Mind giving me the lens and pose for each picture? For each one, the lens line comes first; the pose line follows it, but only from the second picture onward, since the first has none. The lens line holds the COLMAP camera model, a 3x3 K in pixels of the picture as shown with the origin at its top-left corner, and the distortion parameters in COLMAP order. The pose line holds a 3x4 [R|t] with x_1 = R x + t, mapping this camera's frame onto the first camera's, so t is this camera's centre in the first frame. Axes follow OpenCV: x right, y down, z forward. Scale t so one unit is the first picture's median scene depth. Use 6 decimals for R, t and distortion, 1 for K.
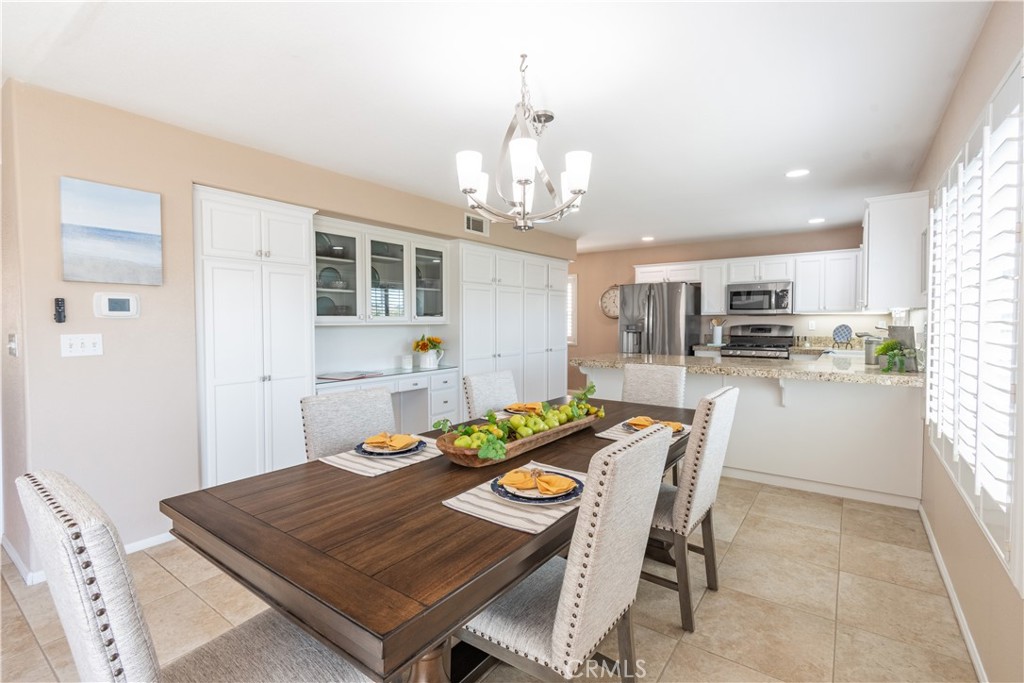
lens RADIAL K [[460.2, 0, 511.4], [0, 460.2, 351.0], [0, 0, 1]] dist [0.002447, -0.000178]
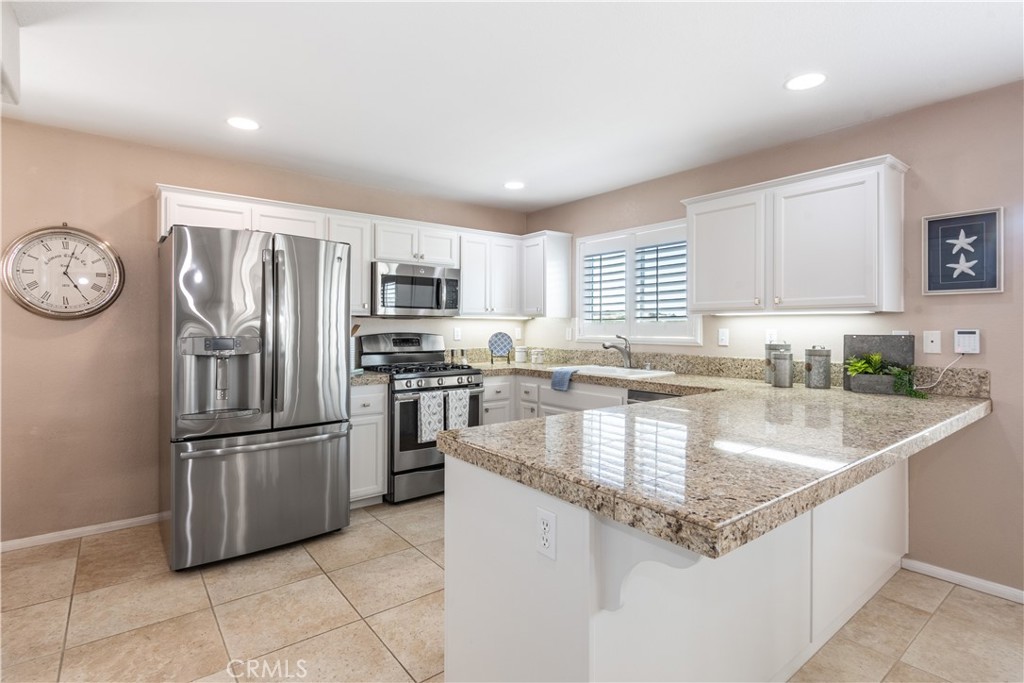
lens RADIAL K [[499.8, 0, 509.3], [0, 499.8, 329.0], [0, 0, 1]] dist [0.003202, 0.000504]
pose [[0.278742, 0.000637, 0.960366, -0.068101], [0.059346, 0.998077, -0.017887, -0.045203], [-0.958531, 0.061980, 0.278168, 0.723257]]
